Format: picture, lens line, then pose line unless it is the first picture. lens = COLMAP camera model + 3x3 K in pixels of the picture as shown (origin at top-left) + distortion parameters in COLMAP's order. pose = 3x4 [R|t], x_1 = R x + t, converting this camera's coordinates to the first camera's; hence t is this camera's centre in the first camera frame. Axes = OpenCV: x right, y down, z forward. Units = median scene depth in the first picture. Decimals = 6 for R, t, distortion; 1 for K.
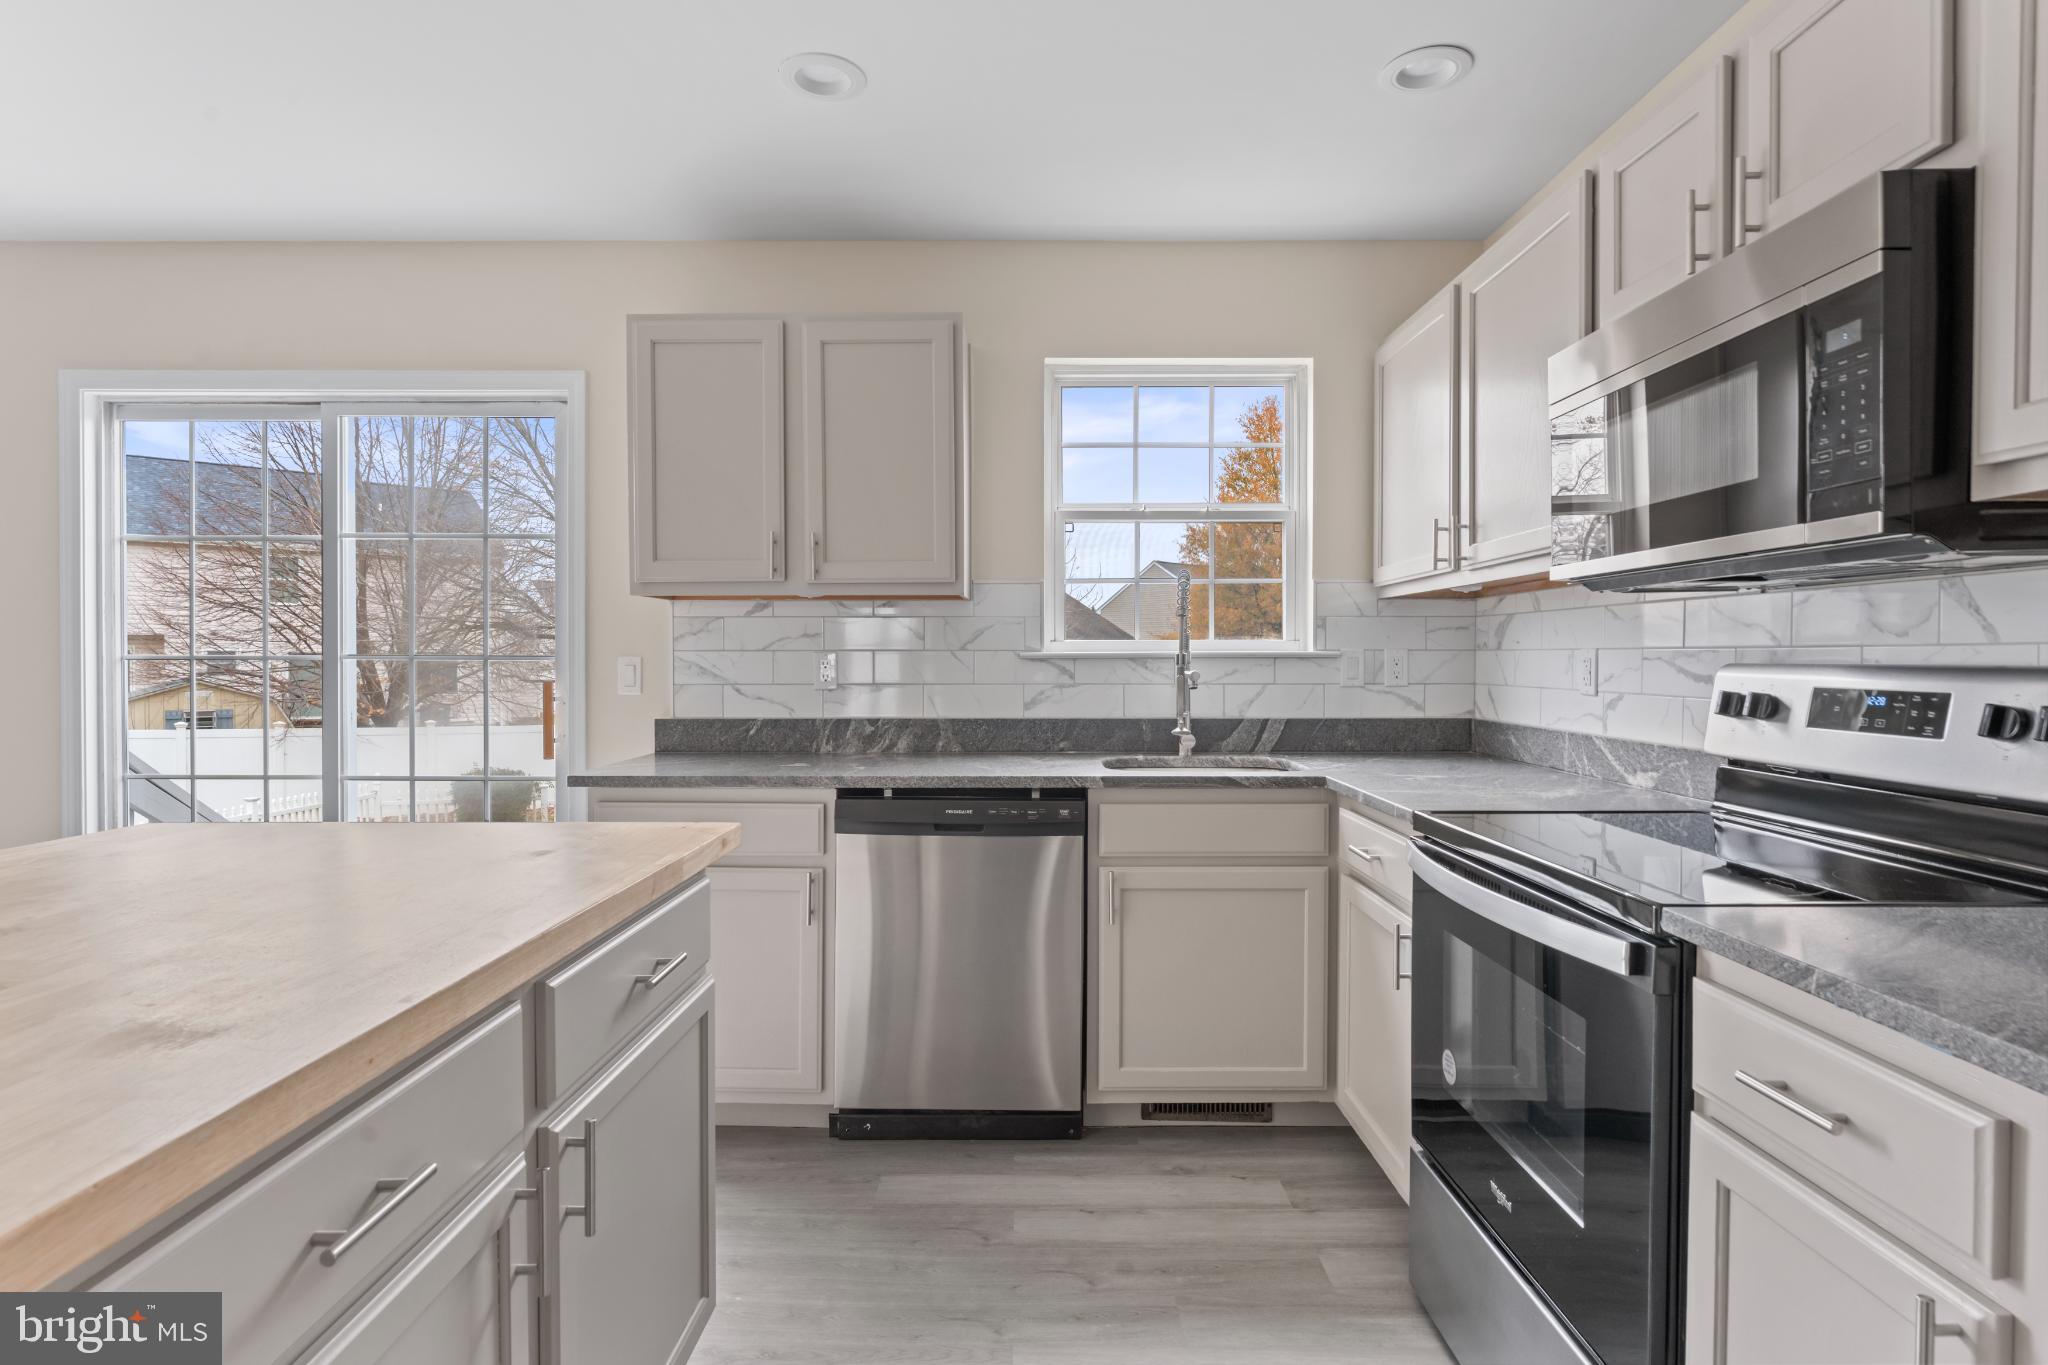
lens RADIAL K [[1060.7, 0, 1024.0], [0, 1060.7, 682.5], [0, 0, 1]] dist [0.000781, -0.000592]
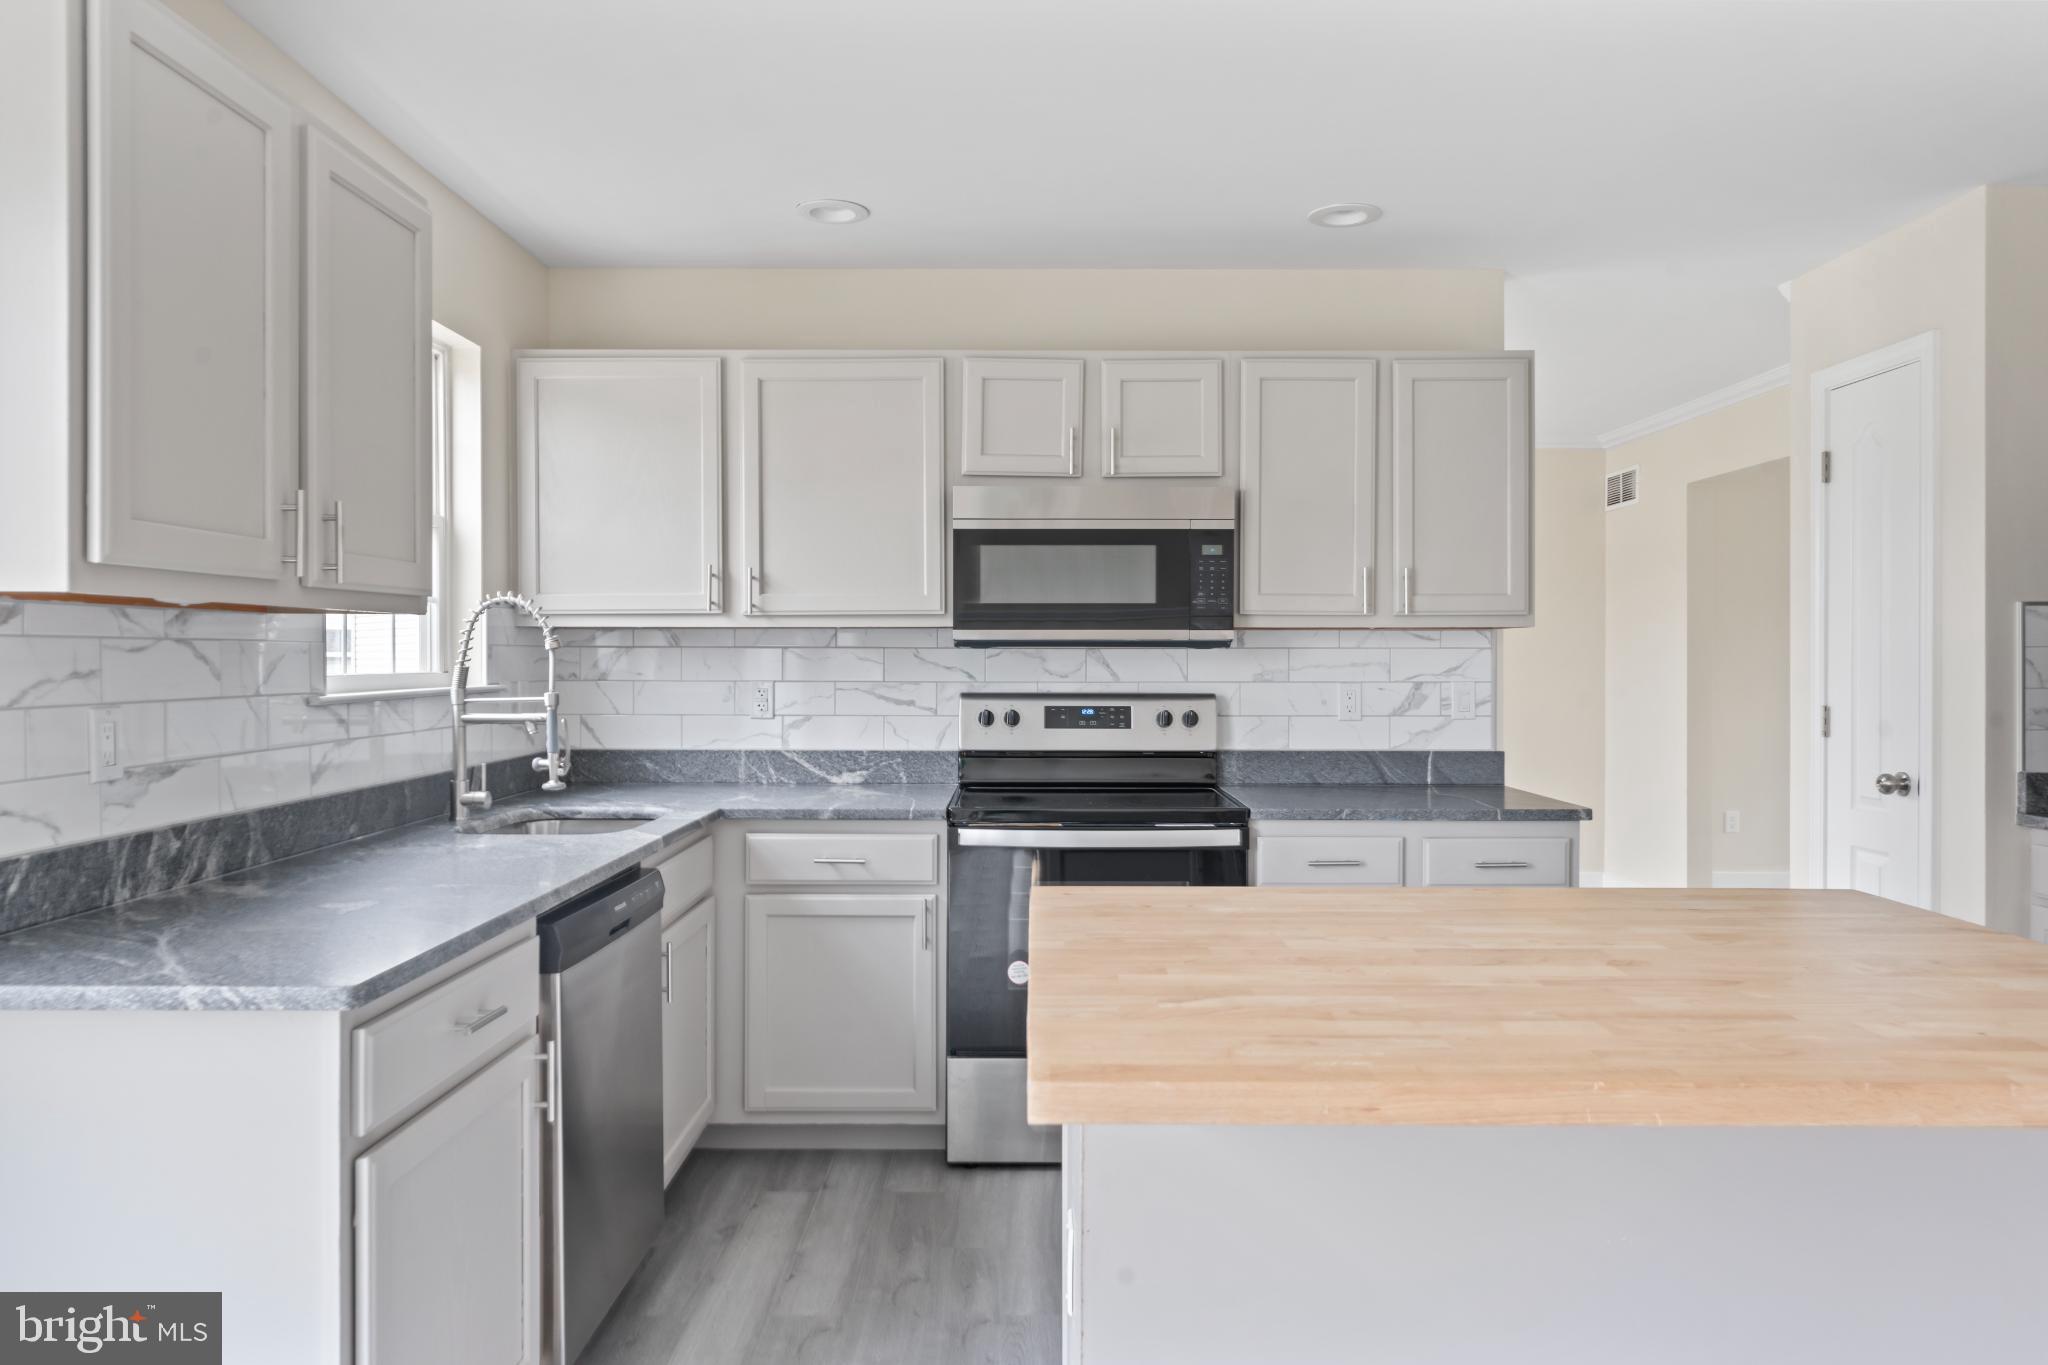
lens RADIAL K [[1339.7, 0, 1031.7], [0, 1339.7, 672.4], [0, 0, 1]] dist [0.005109, 0.000187]
pose [[-0.001382, -0.012156, 0.999925, -1.002495], [0.021574, 0.999693, 0.012183, -0.052844], [-0.999766, 0.021590, -0.001119, 0.672147]]
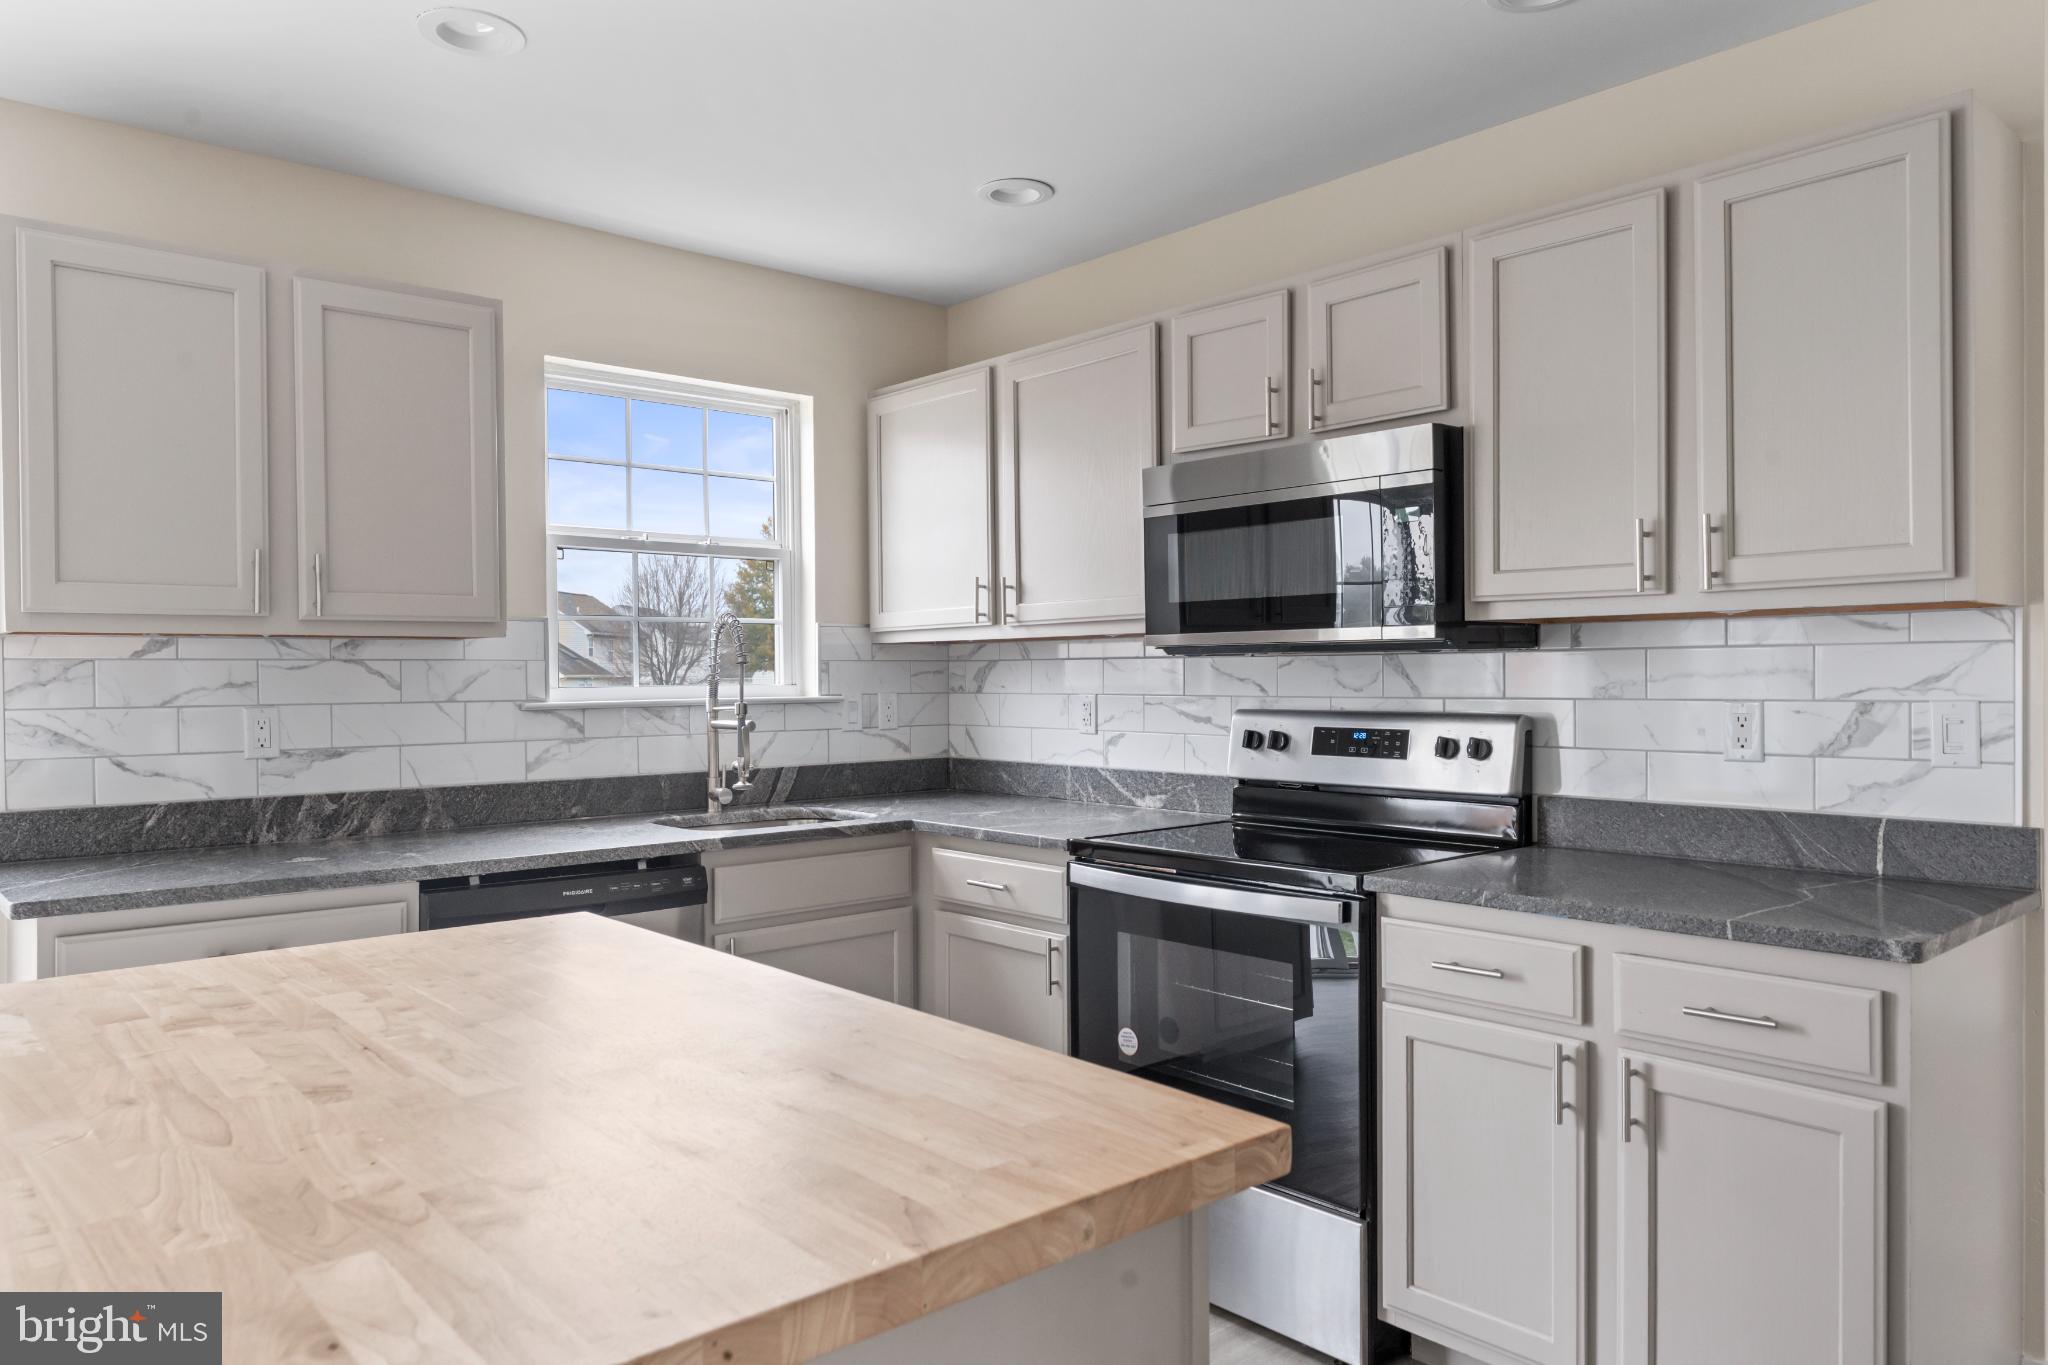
lens RADIAL K [[1365.9, 0, 1028.8], [0, 1365.9, 688.6], [0, 0, 1]] dist [0.003472, 0.000126]
pose [[0.744632, -0.011780, 0.667371, -0.512515], [0.022253, 0.999727, -0.007182, -0.027944], [-0.667104, 0.020199, 0.744691, -0.080870]]
